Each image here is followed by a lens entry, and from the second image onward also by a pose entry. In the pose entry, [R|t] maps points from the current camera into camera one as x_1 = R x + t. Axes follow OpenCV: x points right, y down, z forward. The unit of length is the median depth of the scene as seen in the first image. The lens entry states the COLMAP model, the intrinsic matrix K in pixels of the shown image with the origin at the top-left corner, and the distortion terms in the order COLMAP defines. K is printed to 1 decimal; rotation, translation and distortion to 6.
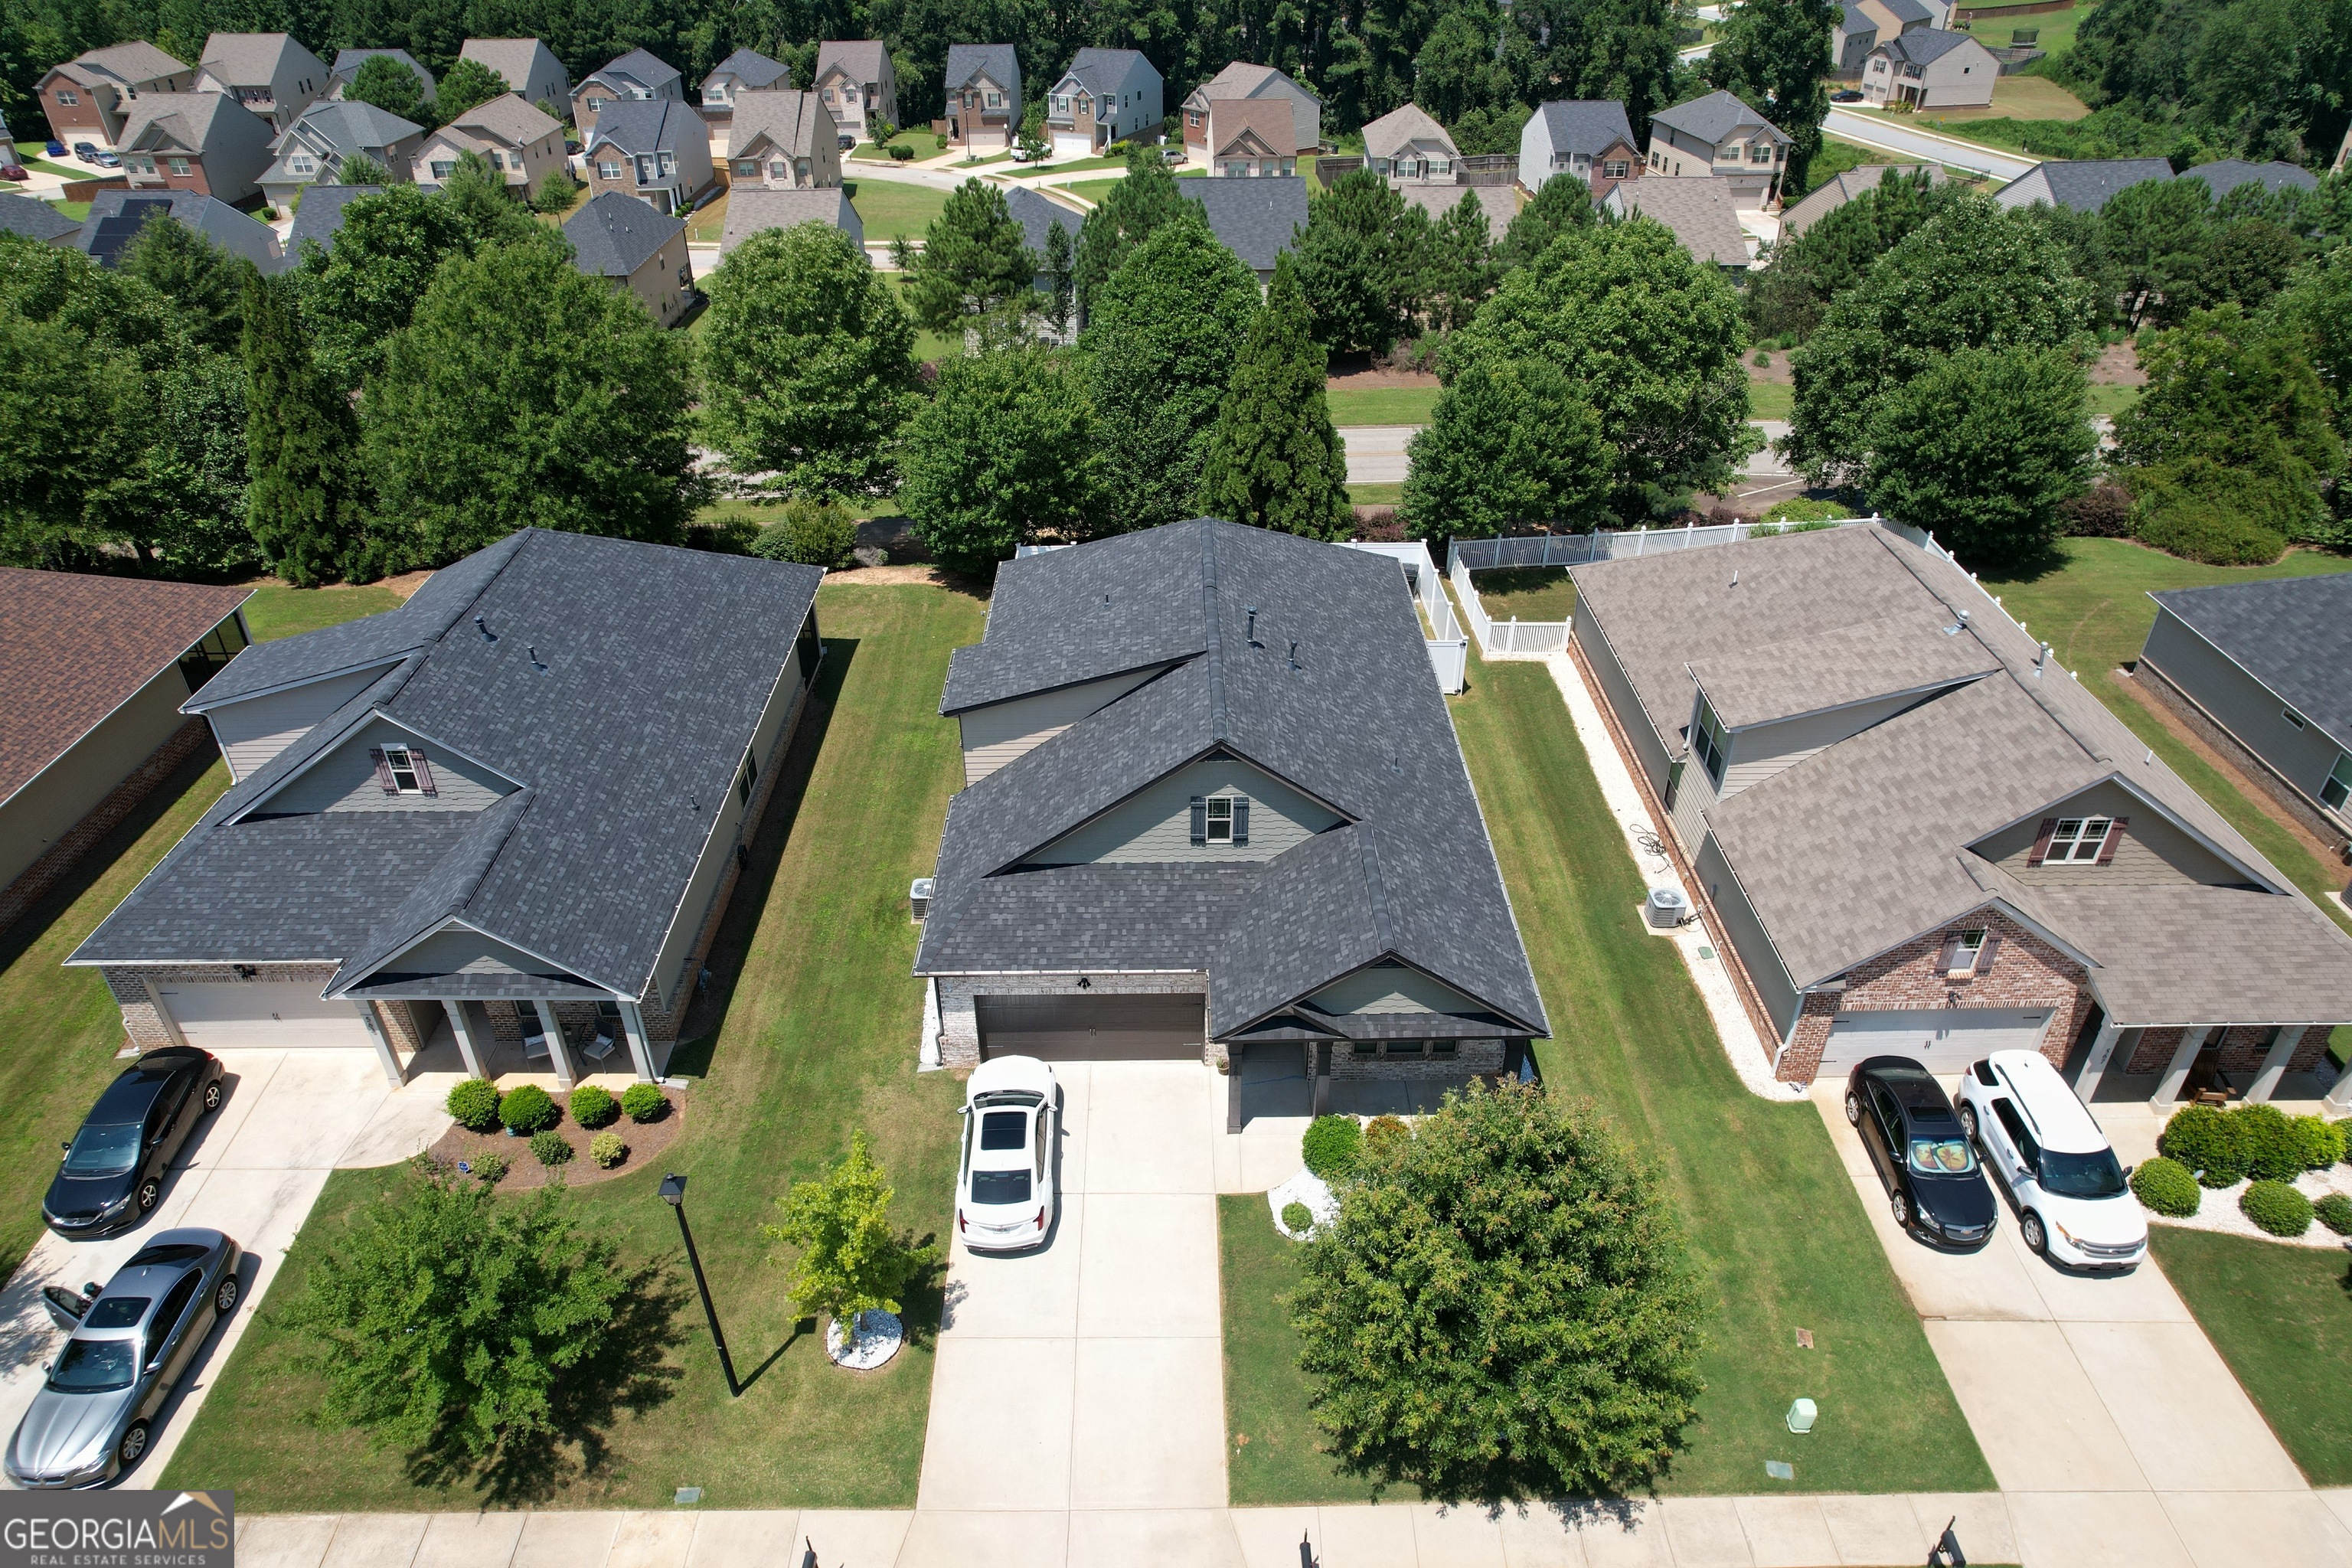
lens RADIAL K [[1490.5, 0, 1173.6], [0, 1490.5, 797.8], [0, 0, 1]] dist [-0.060839, 0.041403]
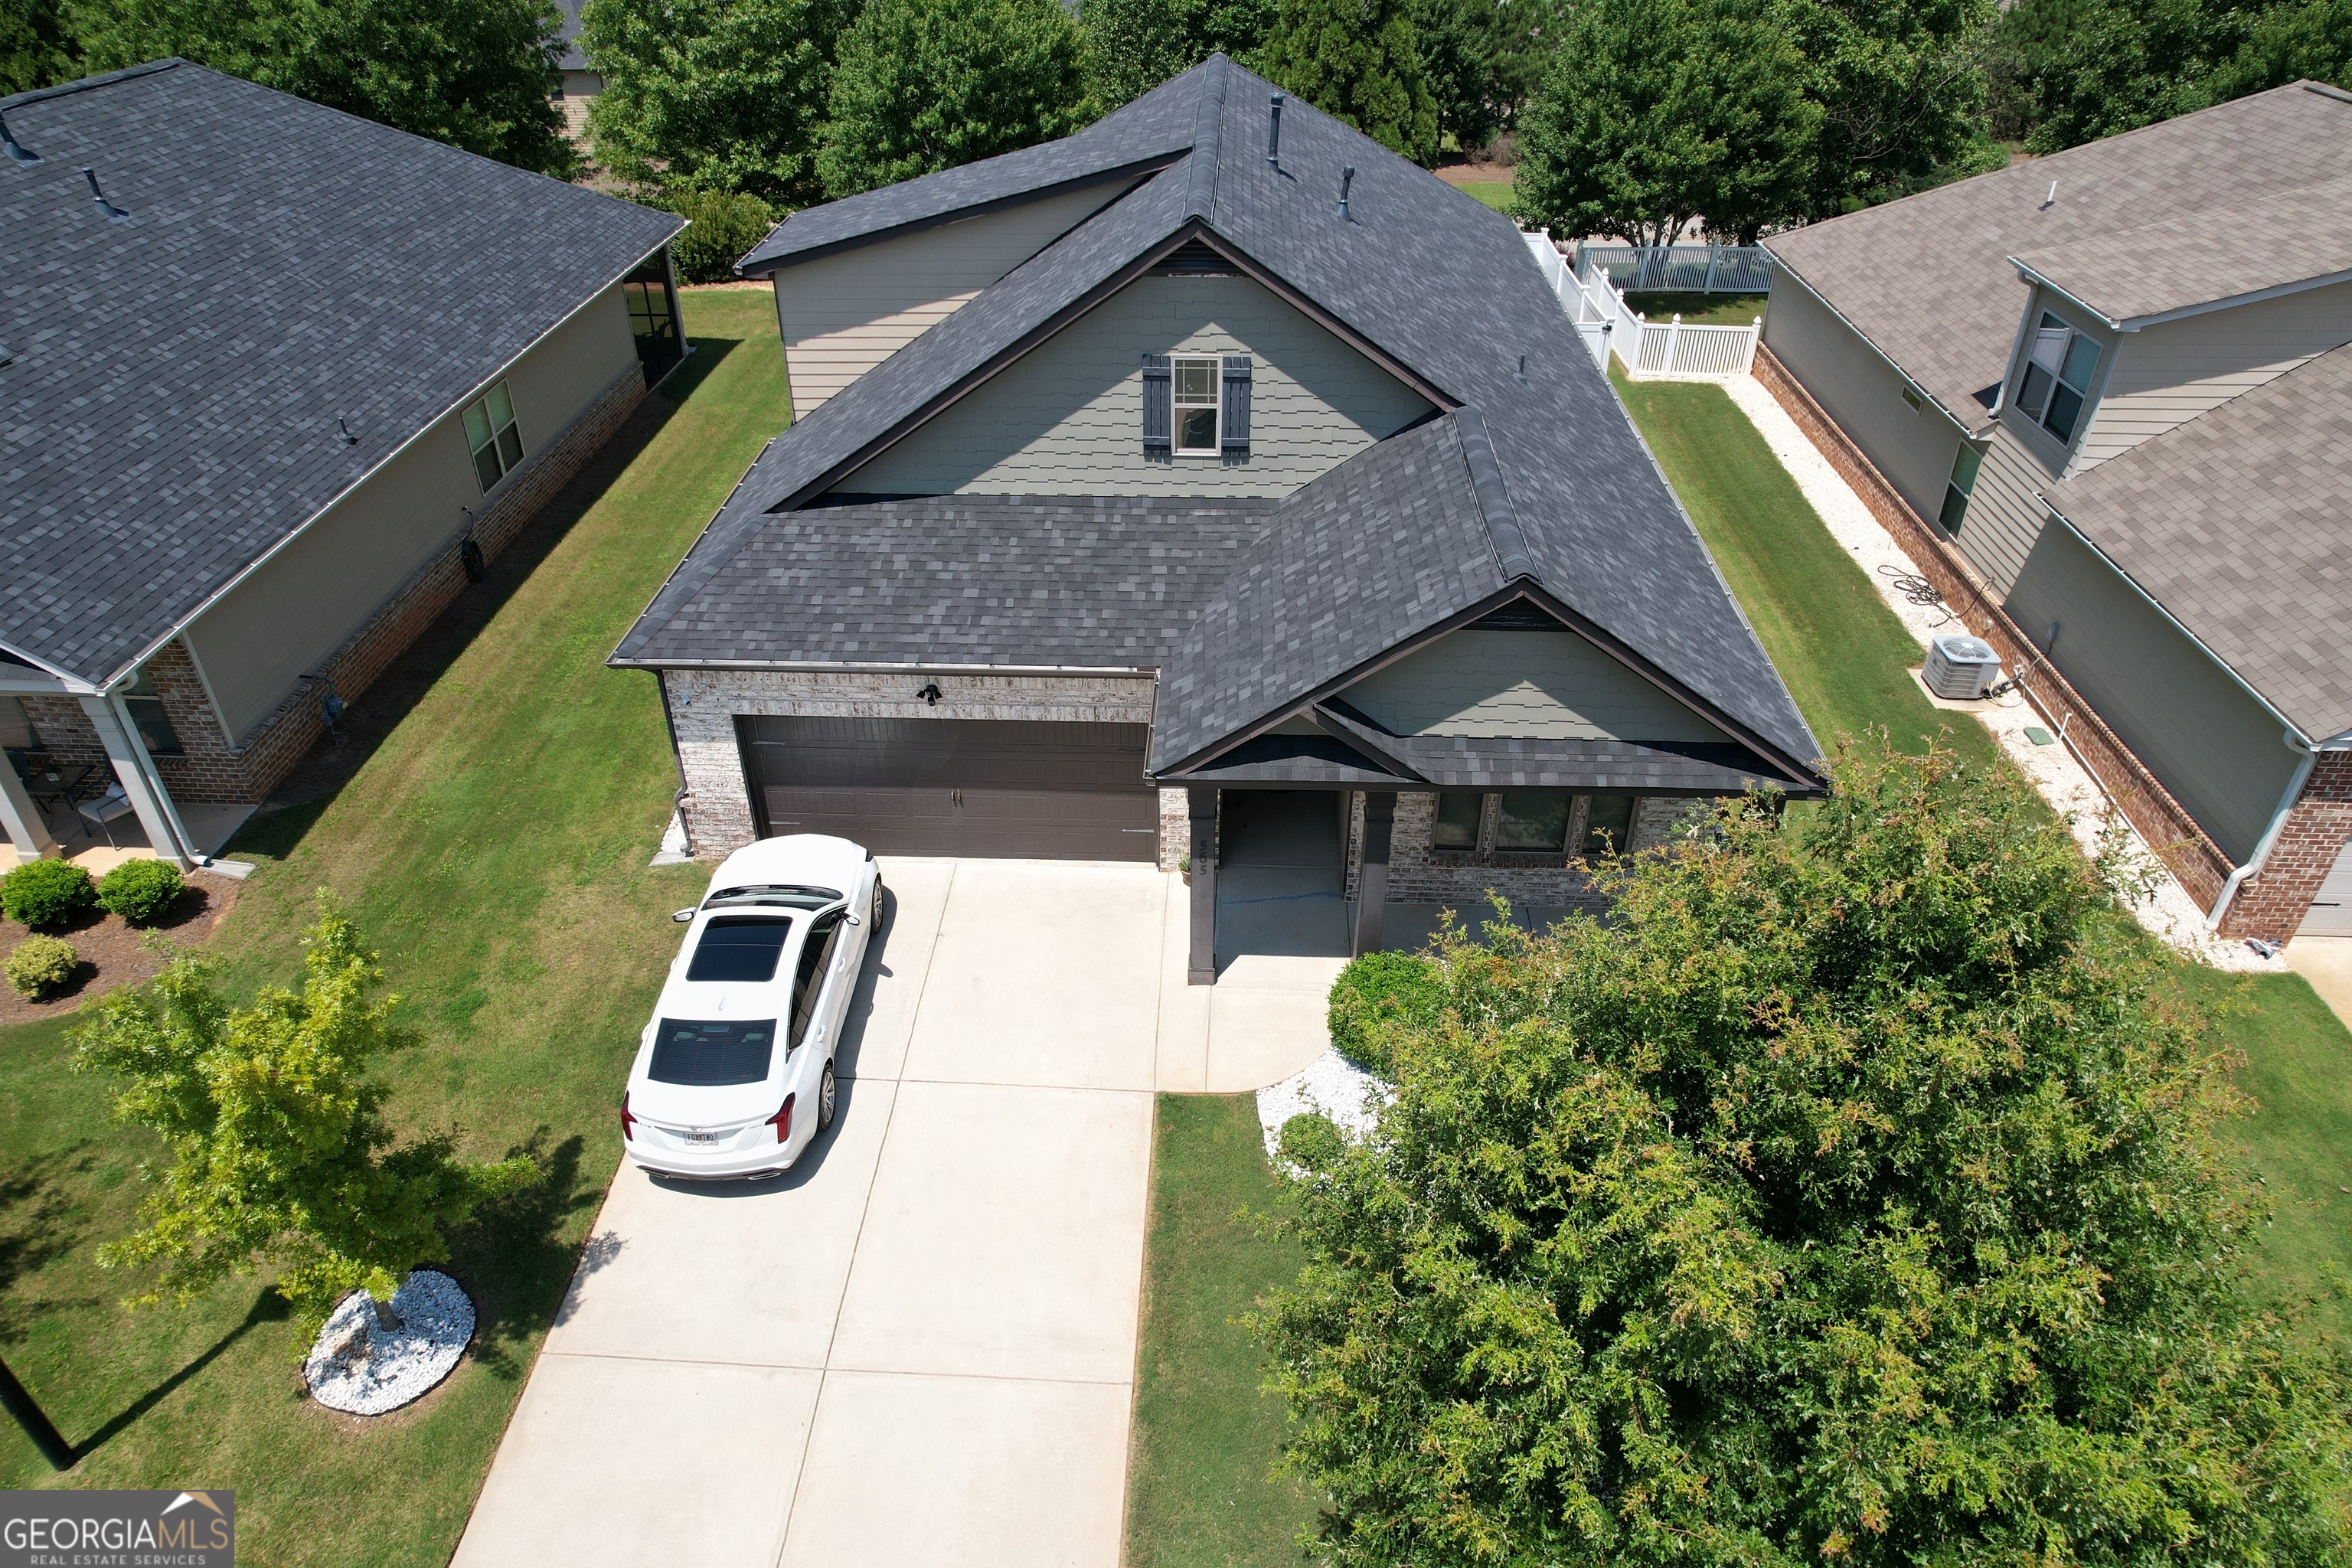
lens RADIAL K [[1502.2, 0, 1173.7], [0, 1502.2, 789.3], [0, 0, 1]] dist [-0.080115, 0.074207]
pose [[0.998568, 0.032017, -0.042849, 0.049995], [-0.031484, 0.999419, 0.013047, 0.145692], [0.043242, -0.011679, 0.998996, 0.456551]]
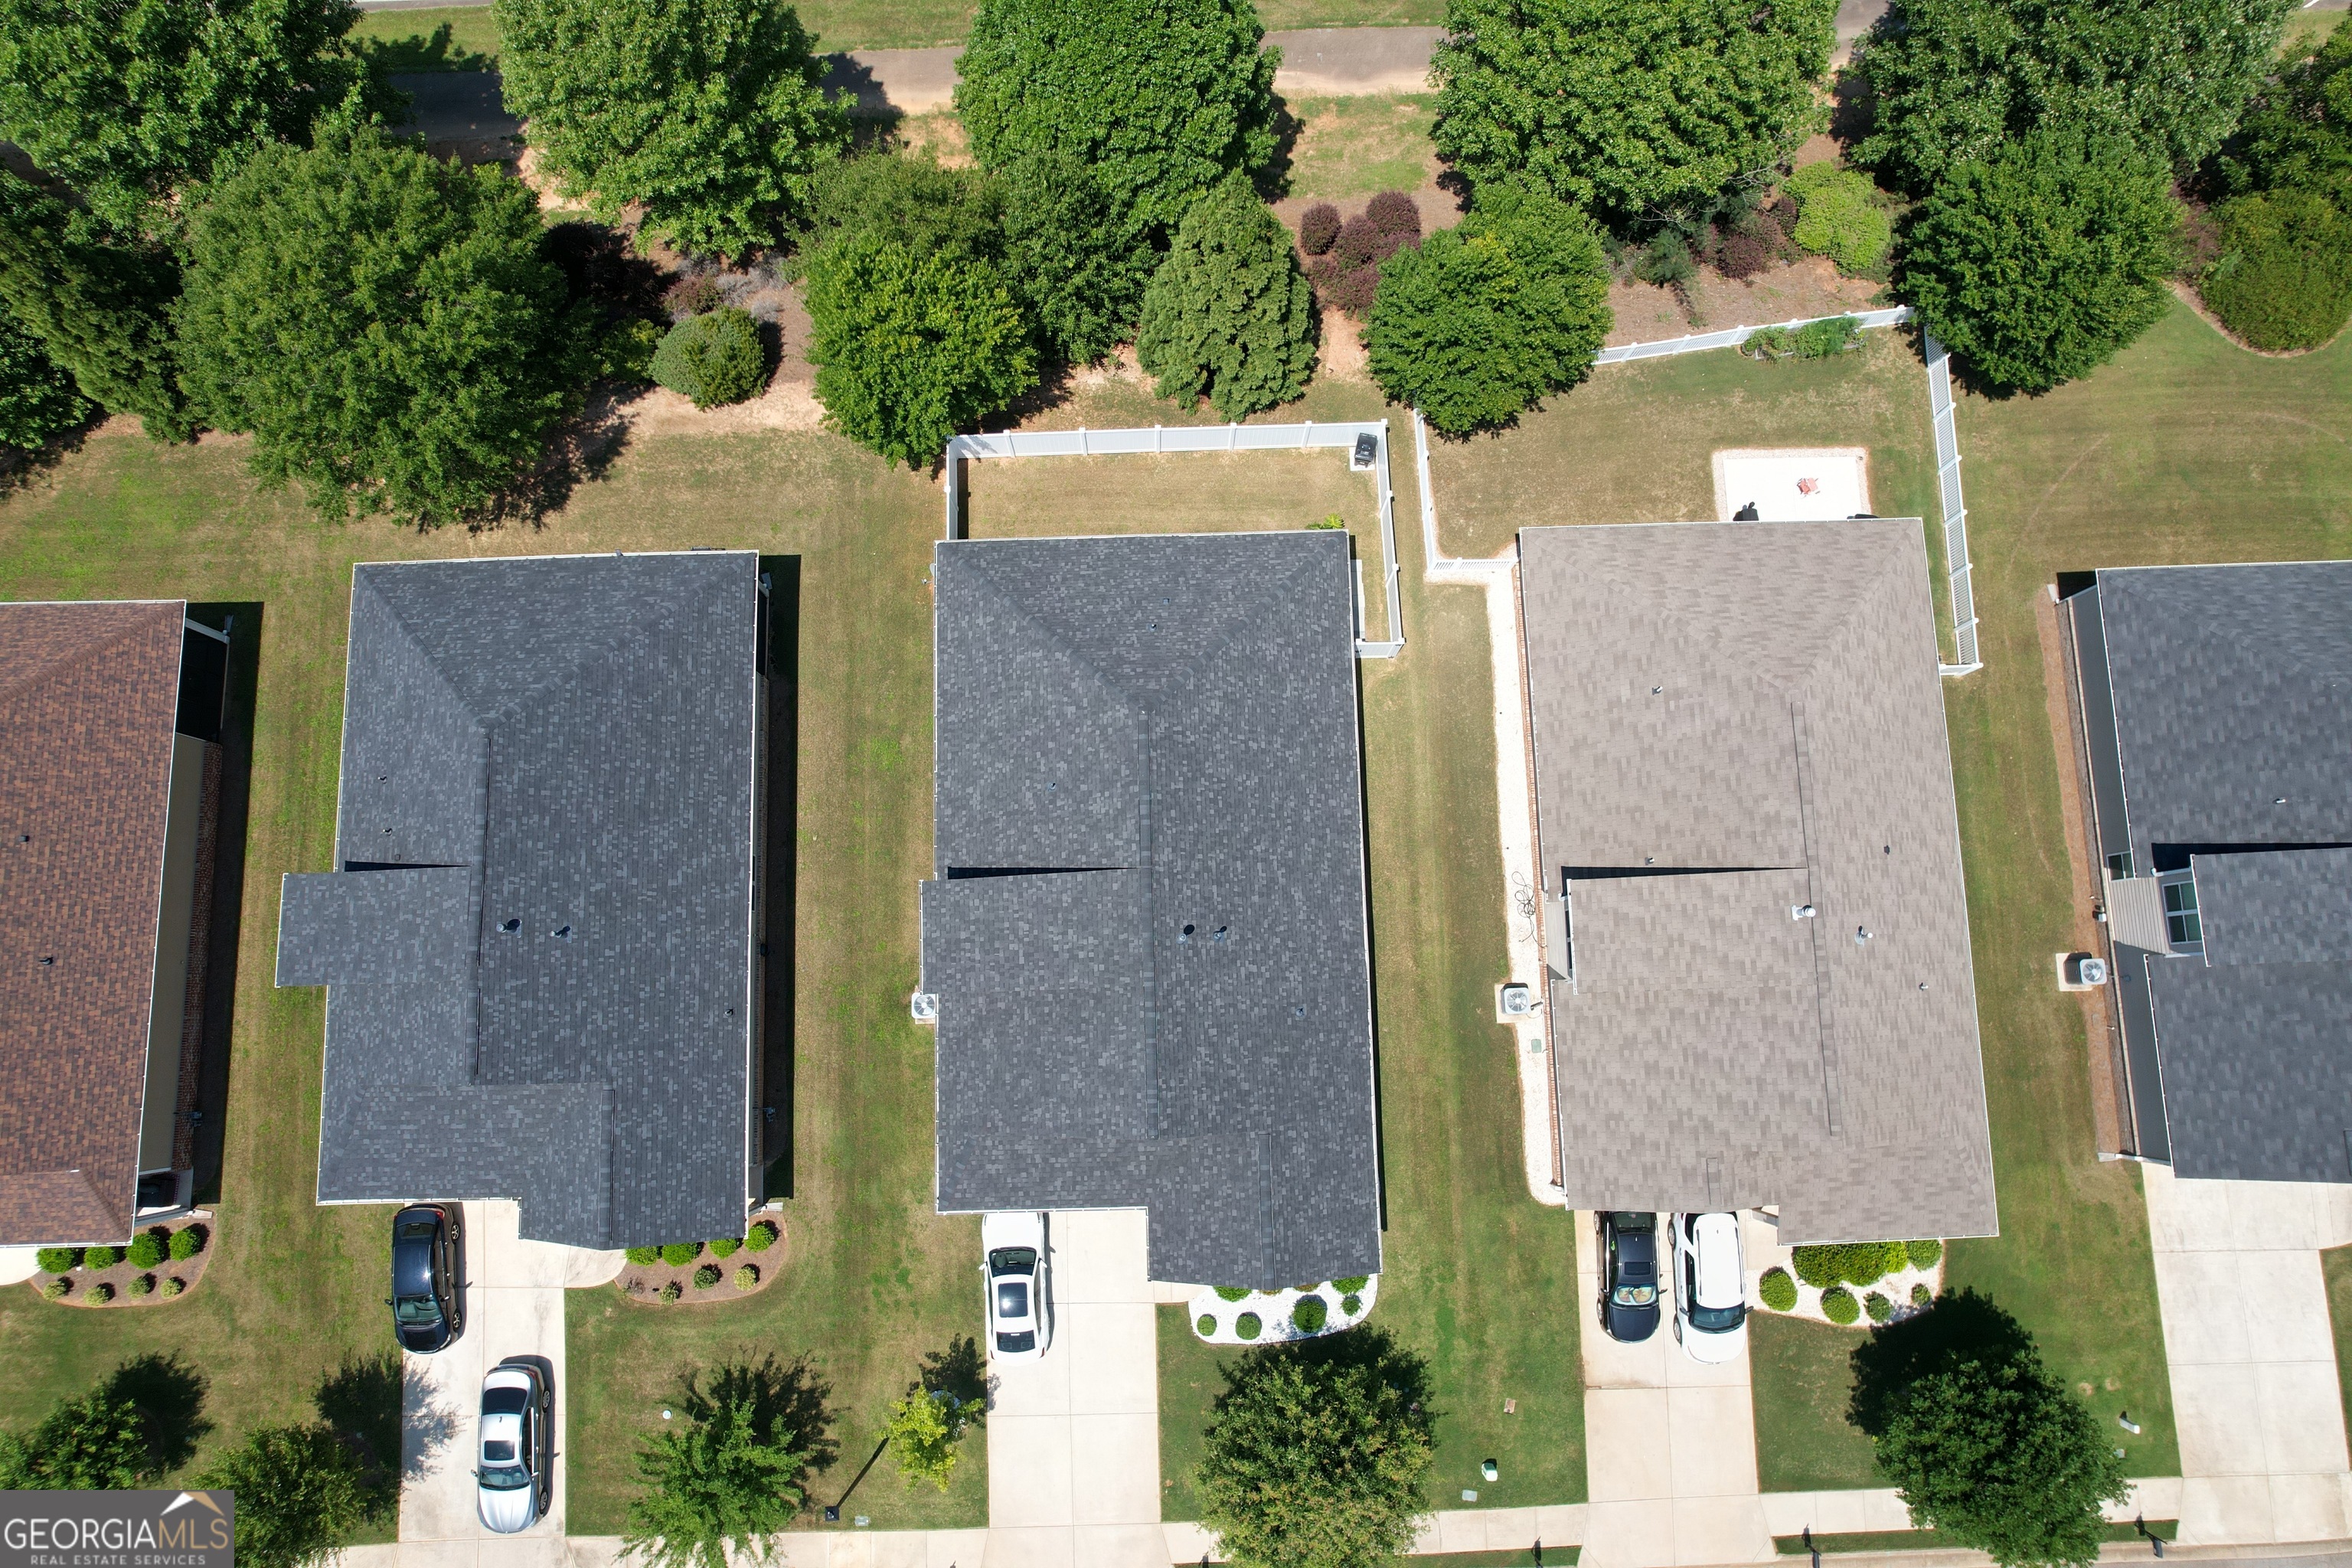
lens RADIAL K [[1489.4, 0, 1172.9], [0, 1489.4, 791.6], [0, 0, 1]] dist [-0.049953, 0.000803]
pose [[0.999835, -0.017364, 0.005286, 0.044945], [0.007784, 0.673247, 0.739376, -1.132077], [-0.016397, -0.739214, 0.673271, 0.339052]]
